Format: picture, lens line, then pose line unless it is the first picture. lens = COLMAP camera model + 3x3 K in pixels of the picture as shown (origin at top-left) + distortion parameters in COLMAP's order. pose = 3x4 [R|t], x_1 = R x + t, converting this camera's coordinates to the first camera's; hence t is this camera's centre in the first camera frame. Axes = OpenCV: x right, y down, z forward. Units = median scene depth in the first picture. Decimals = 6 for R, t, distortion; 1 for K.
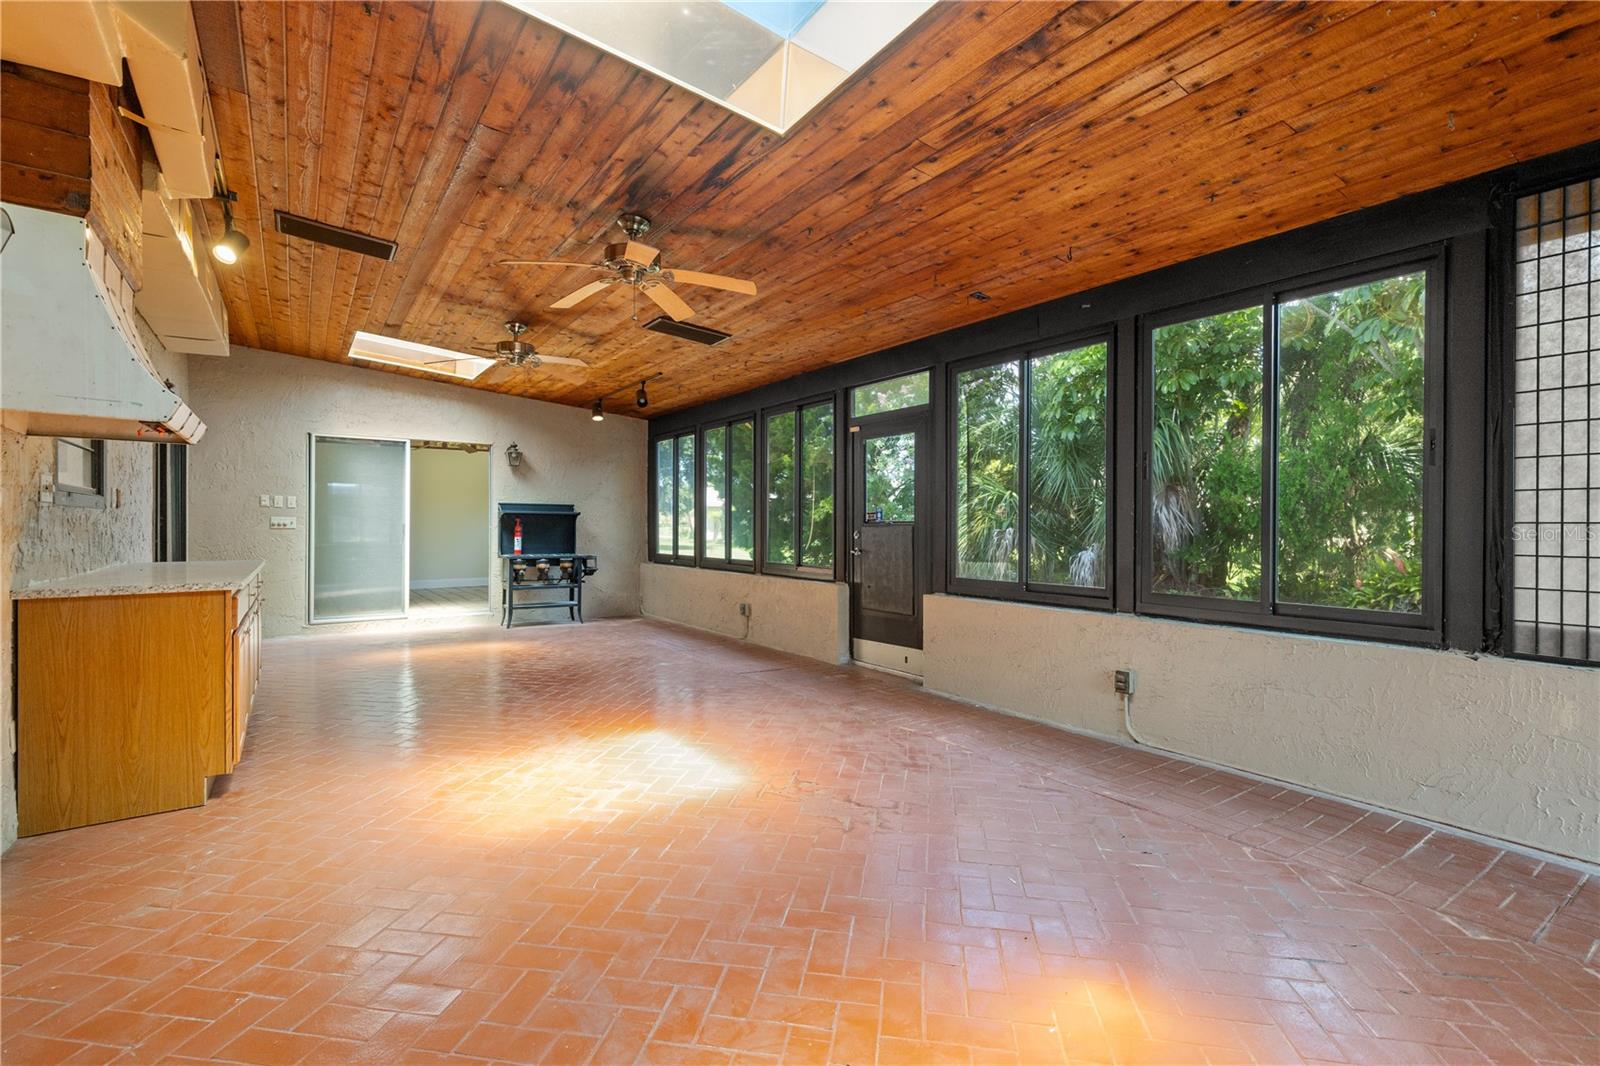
lens RADIAL K [[719.9, 0, 806.1], [0, 719.9, 528.1], [0, 0, 1]] dist [0.009044, -0.001026]
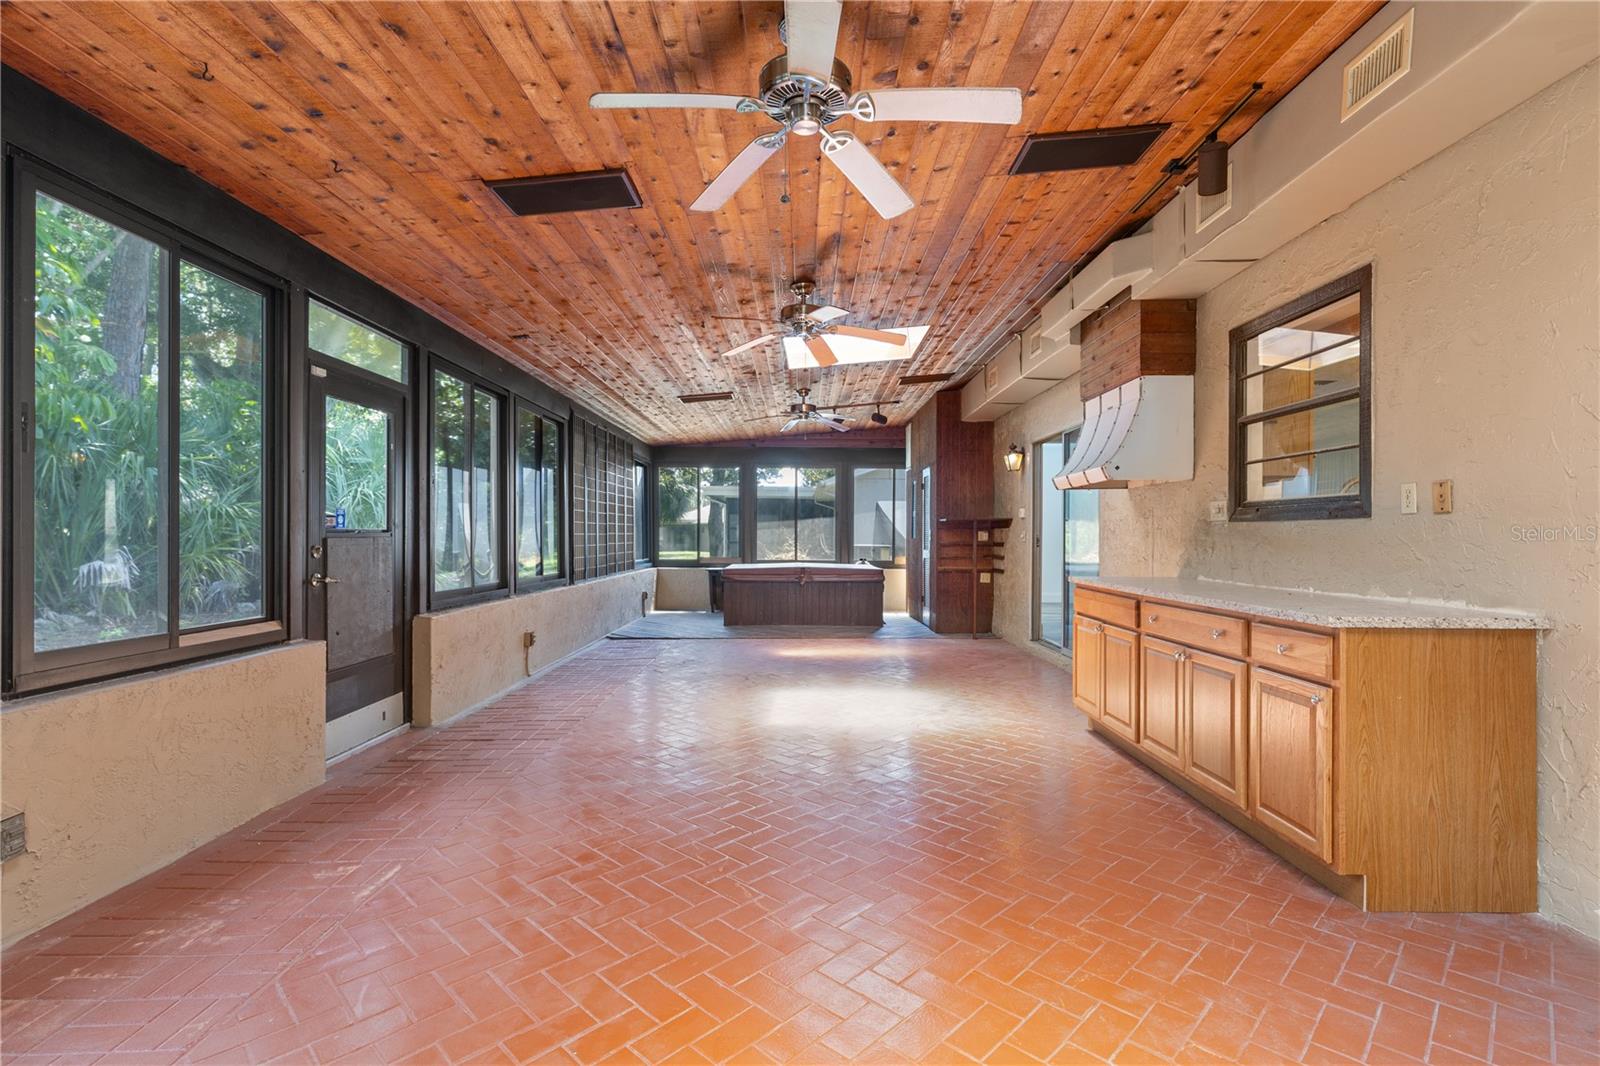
lens RADIAL K [[750.2, 0, 806.7], [0, 750.2, 537.4], [0, 0, 1]] dist [0.003290, 0.000215]
pose [[-0.818131, -0.008625, 0.574967, -1.025794], [-0.004995, 0.999956, 0.007892, -0.010608], [-0.575010, 0.003585, -0.818138, 2.100251]]
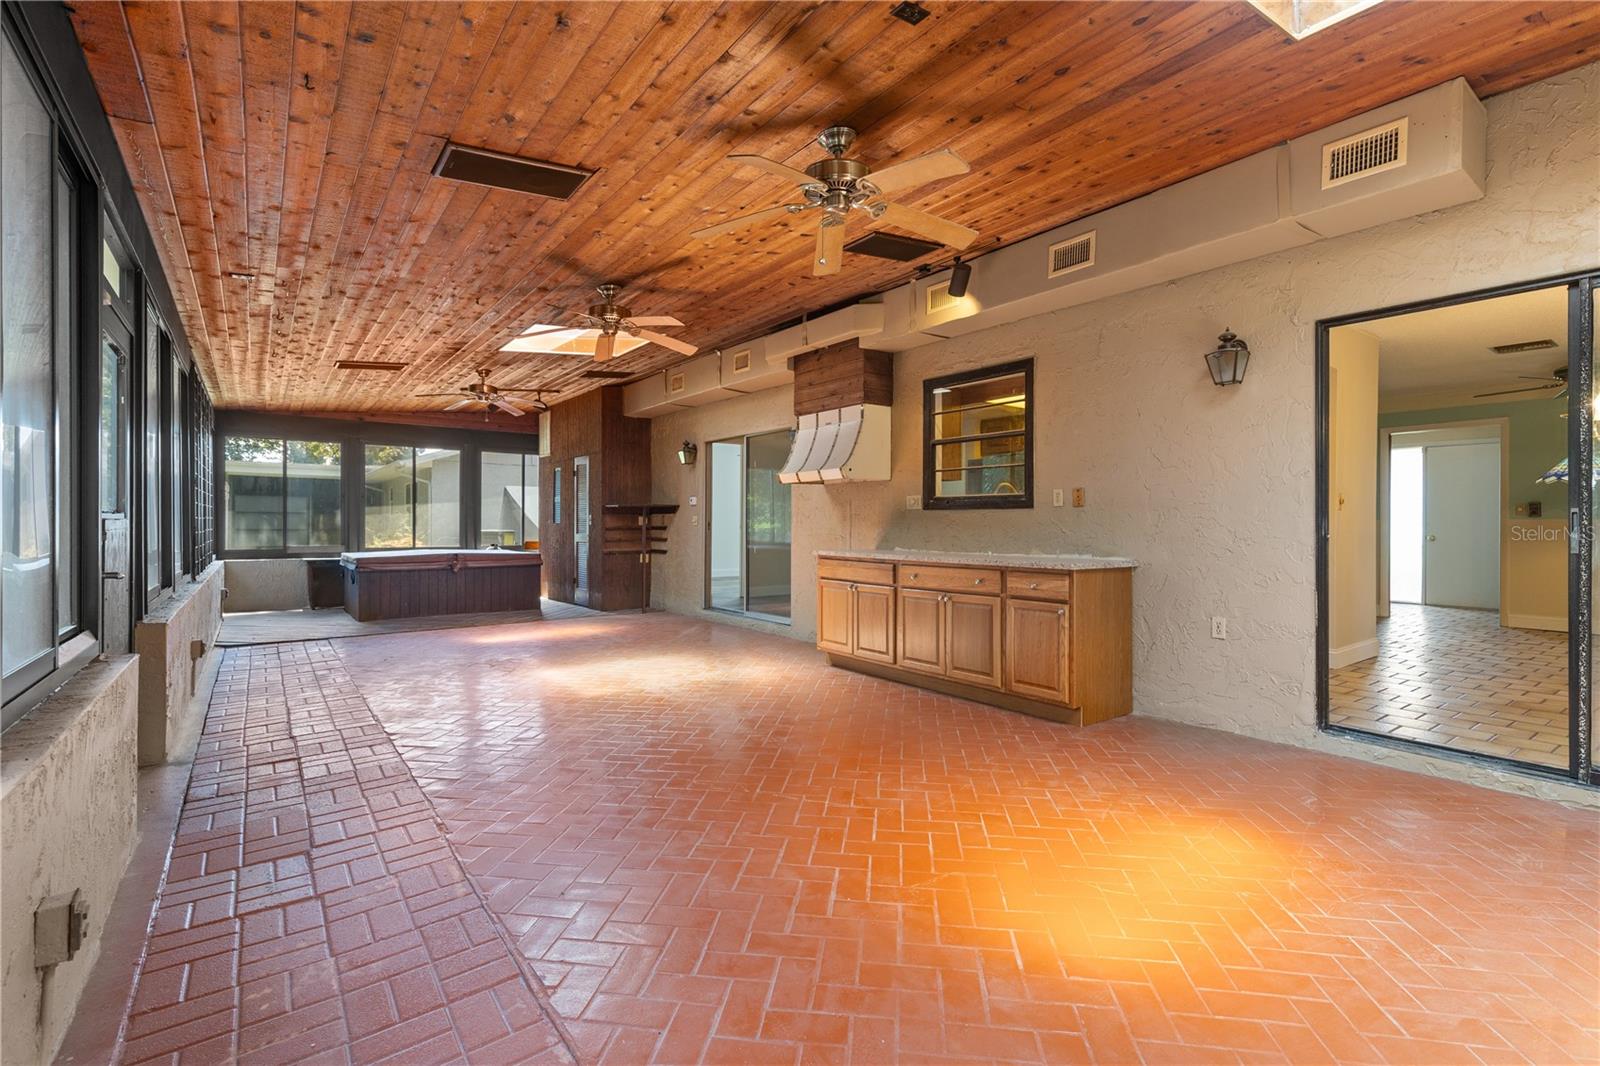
lens RADIAL K [[719.9, 0, 796.2], [0, 719.9, 526.0], [0, 0, 1]] dist [0.009044, -0.001026]
pose [[-0.999803, -0.007108, -0.018554, -0.594013], [-0.007248, 0.999946, 0.007495, -0.002856], [0.018500, 0.007628, -0.999800, 2.397304]]
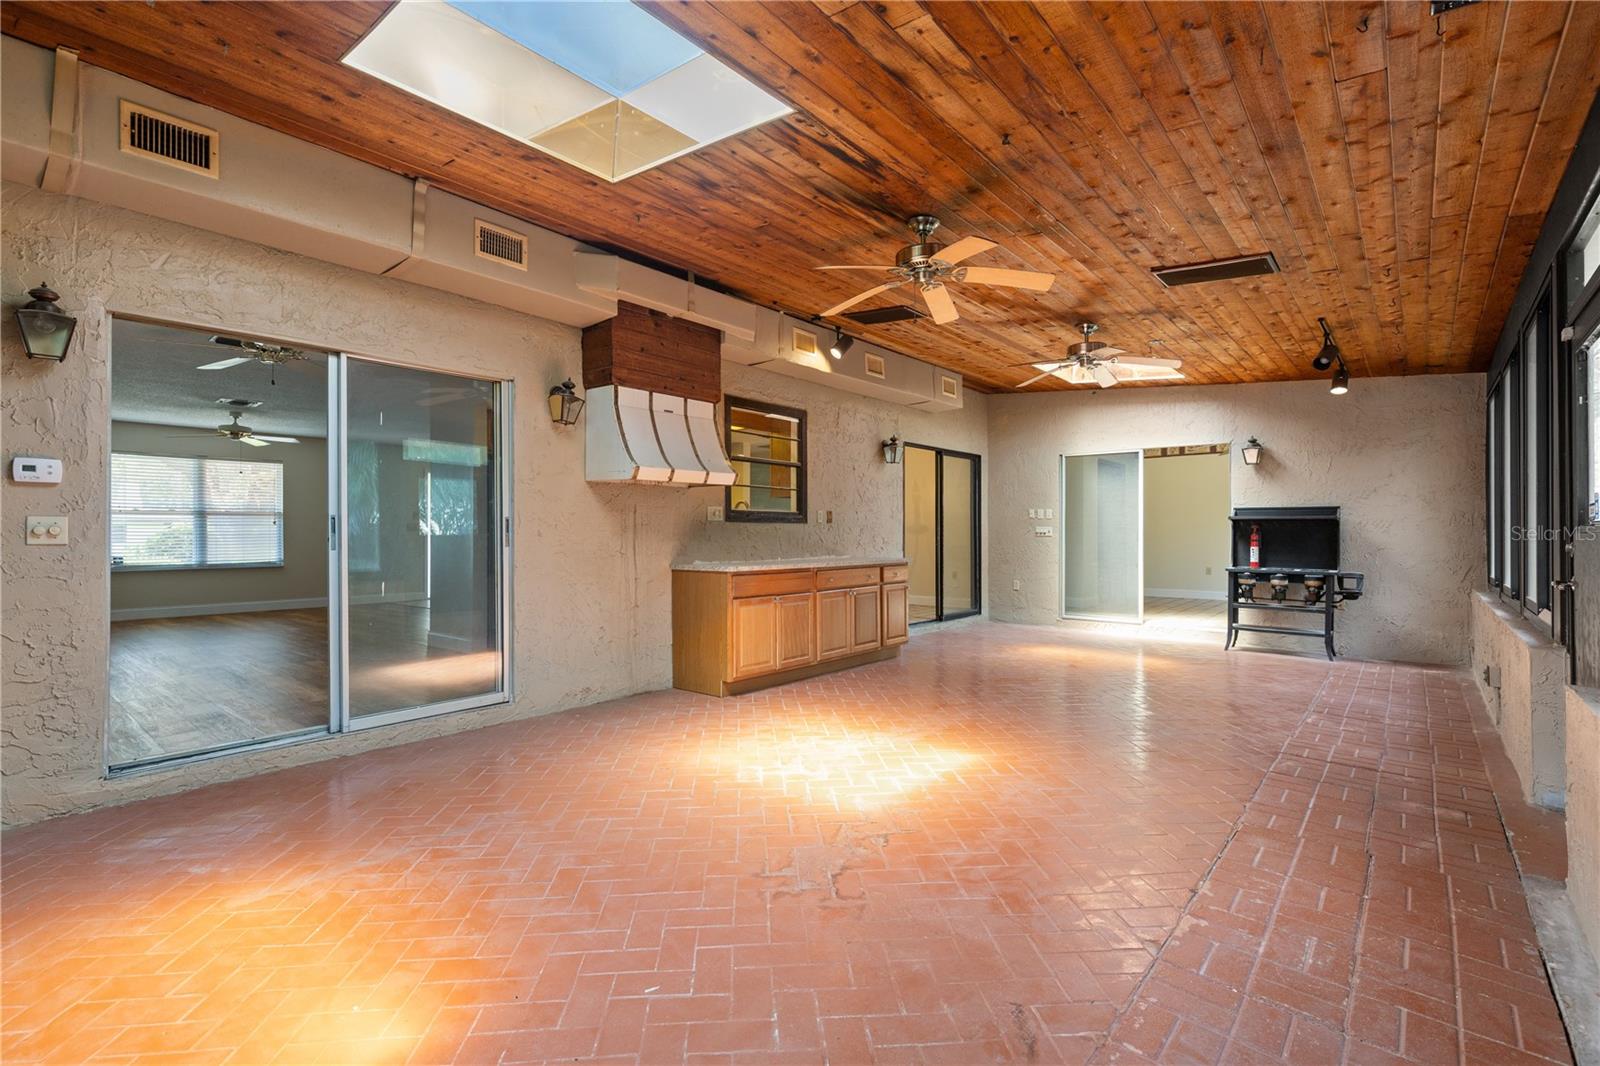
lens RADIAL K [[719.9, 0, 804.1], [0, 719.9, 532.2], [0, 0, 1]] dist [0.009044, -0.001026]
pose [[0.248854, -0.004616, -0.968530, 0.683297], [-0.003628, 0.999977, -0.005698, 0.003829], [0.968534, 0.004932, 0.248832, 0.614368]]
